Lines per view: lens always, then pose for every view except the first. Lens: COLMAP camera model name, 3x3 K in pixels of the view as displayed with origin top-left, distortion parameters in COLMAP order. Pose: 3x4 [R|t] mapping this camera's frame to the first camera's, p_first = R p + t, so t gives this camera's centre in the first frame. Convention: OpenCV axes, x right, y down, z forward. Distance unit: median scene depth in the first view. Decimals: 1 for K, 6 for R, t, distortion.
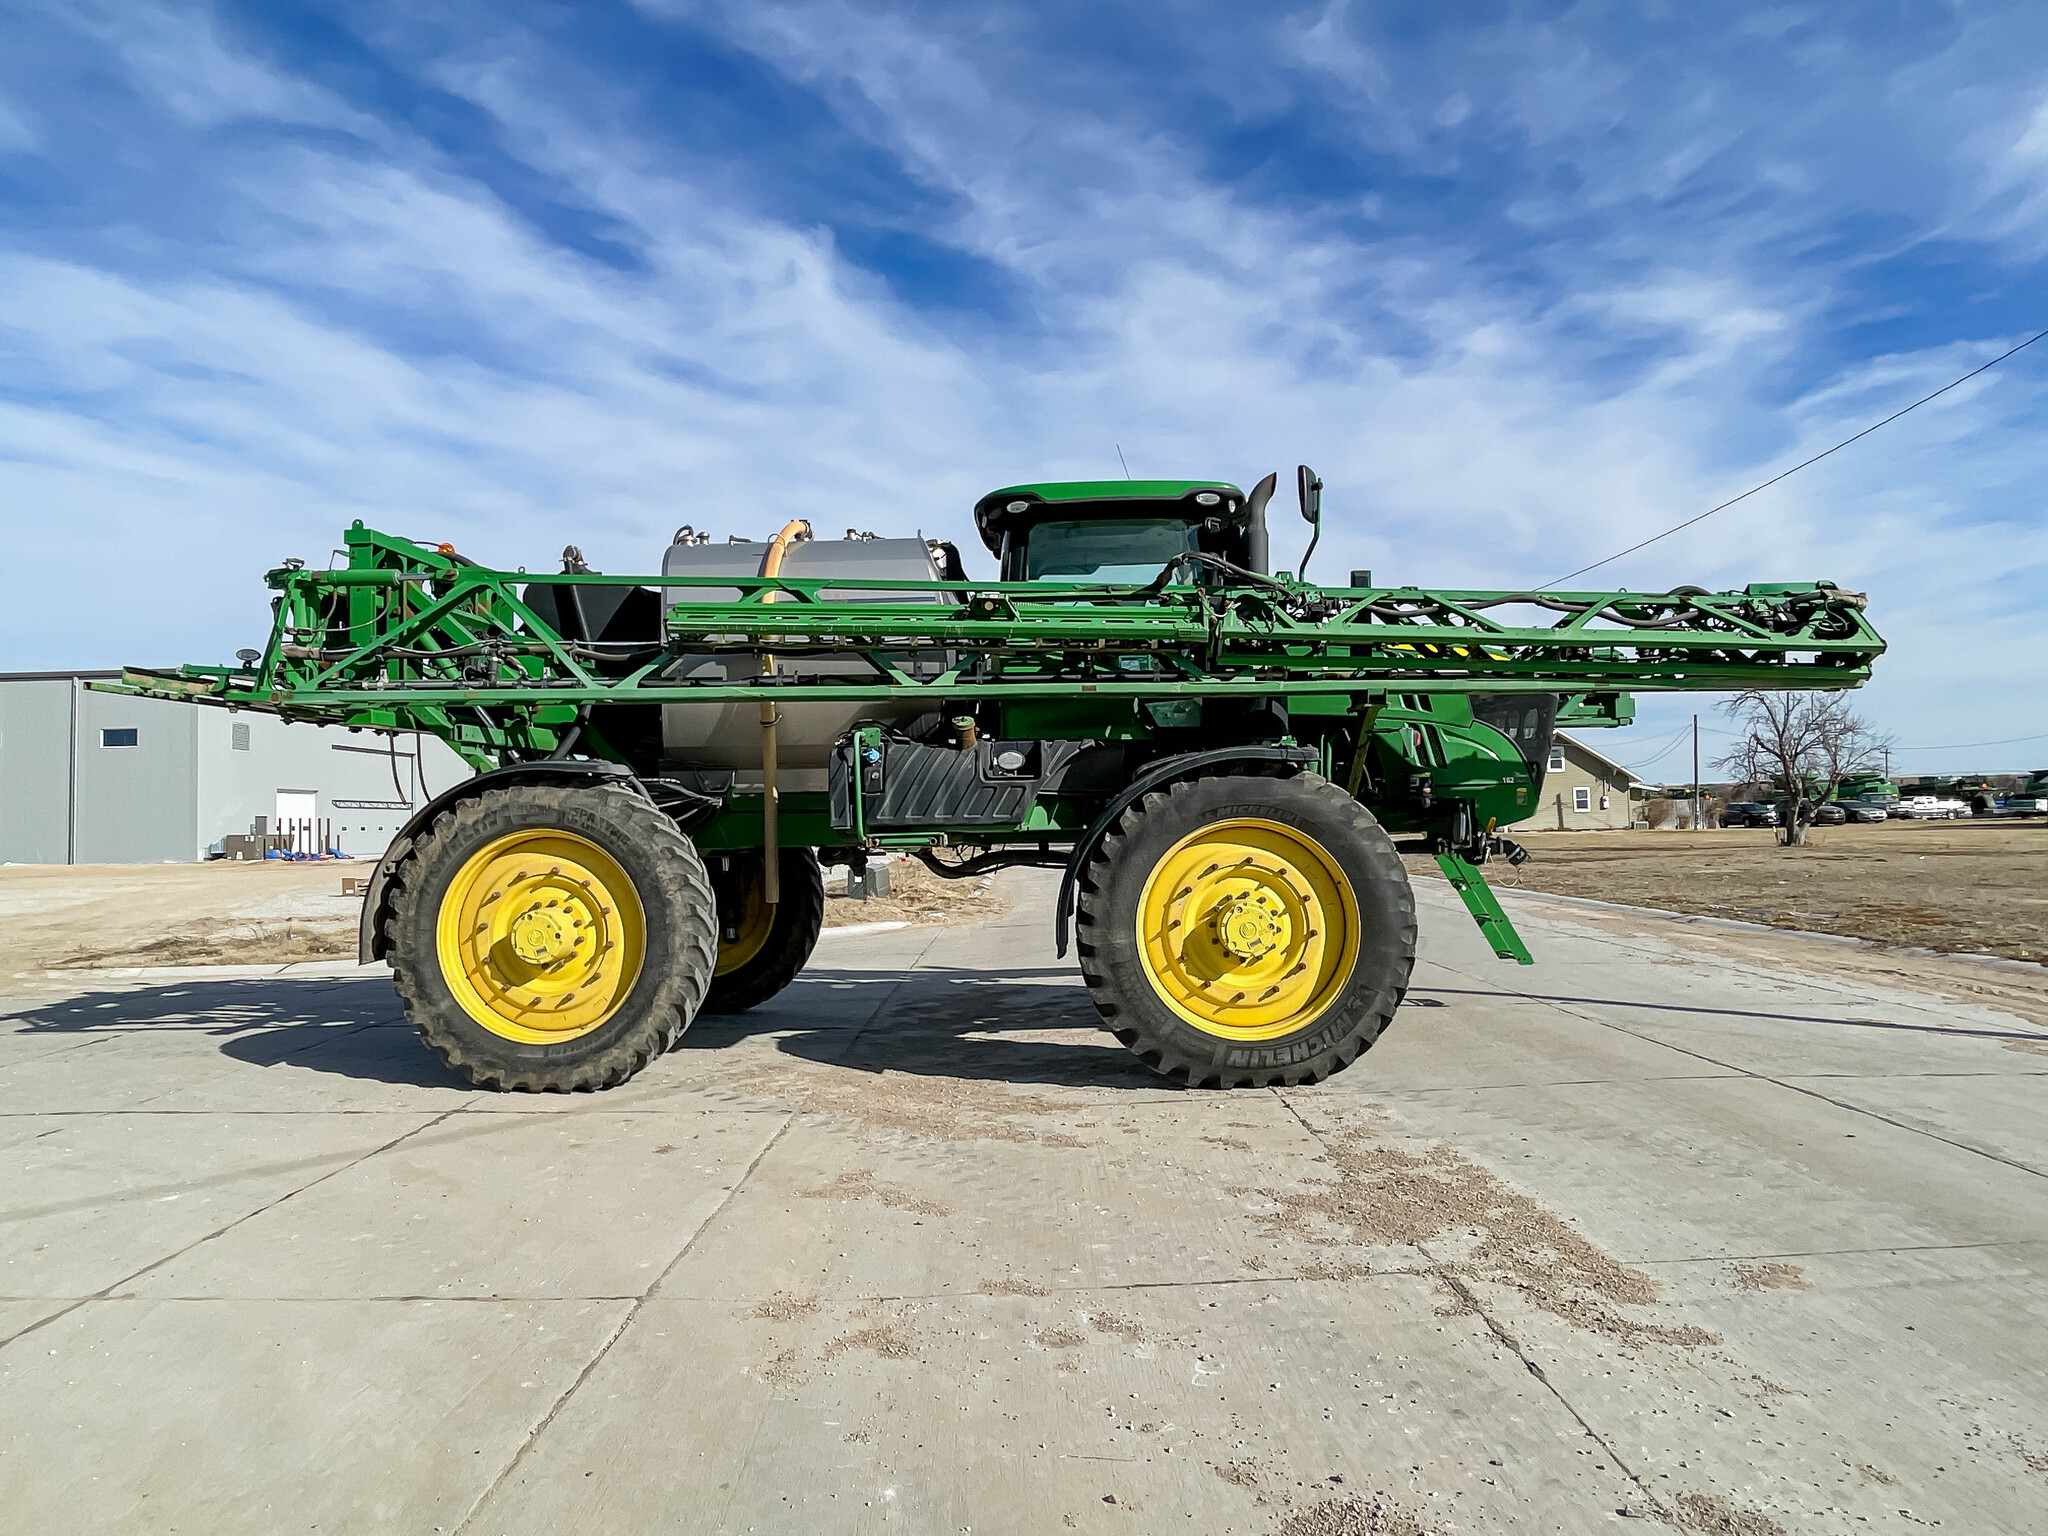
lens RADIAL K [[1317.1, 0, 1026.1], [0, 1317.1, 779.0], [0, 0, 1]] dist [0.035760, -0.000197]
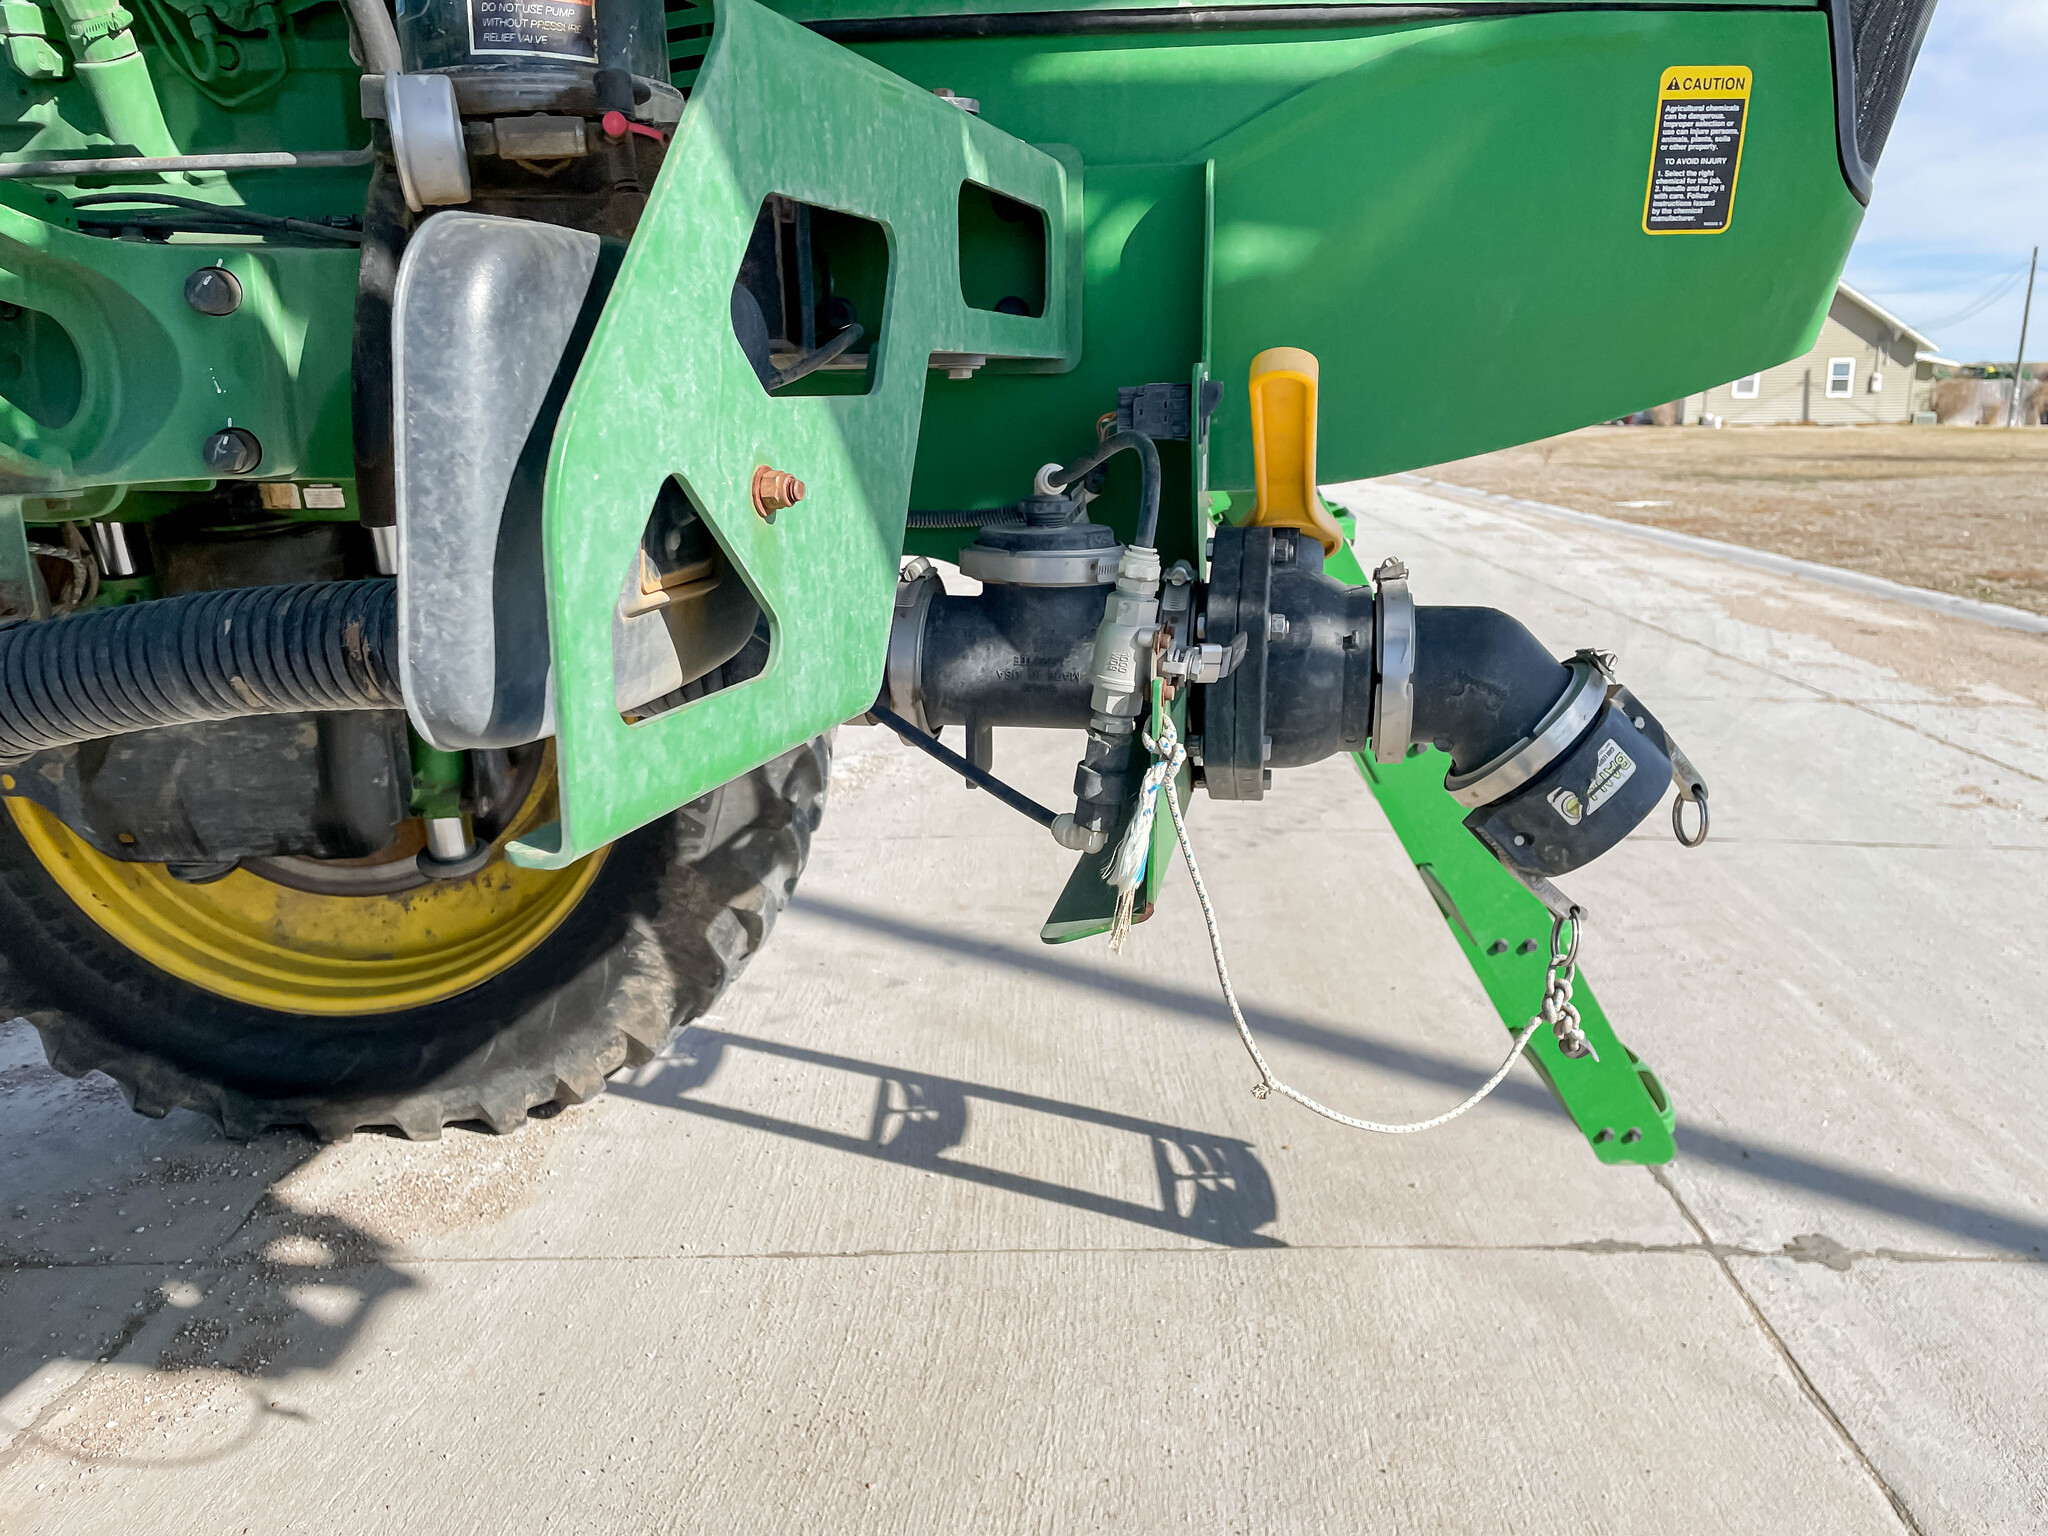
lens RADIAL K [[1596.8, 0, 1024.0], [0, 1596.8, 768.0], [0, 0, 1]] dist [0.048366, -0.066206]
pose [[0.998363, 0.027967, -0.049882, 0.087068], [-0.014358, 0.966901, 0.254749, 0.007318], [0.055356, -0.253616, 0.965720, 0.227944]]
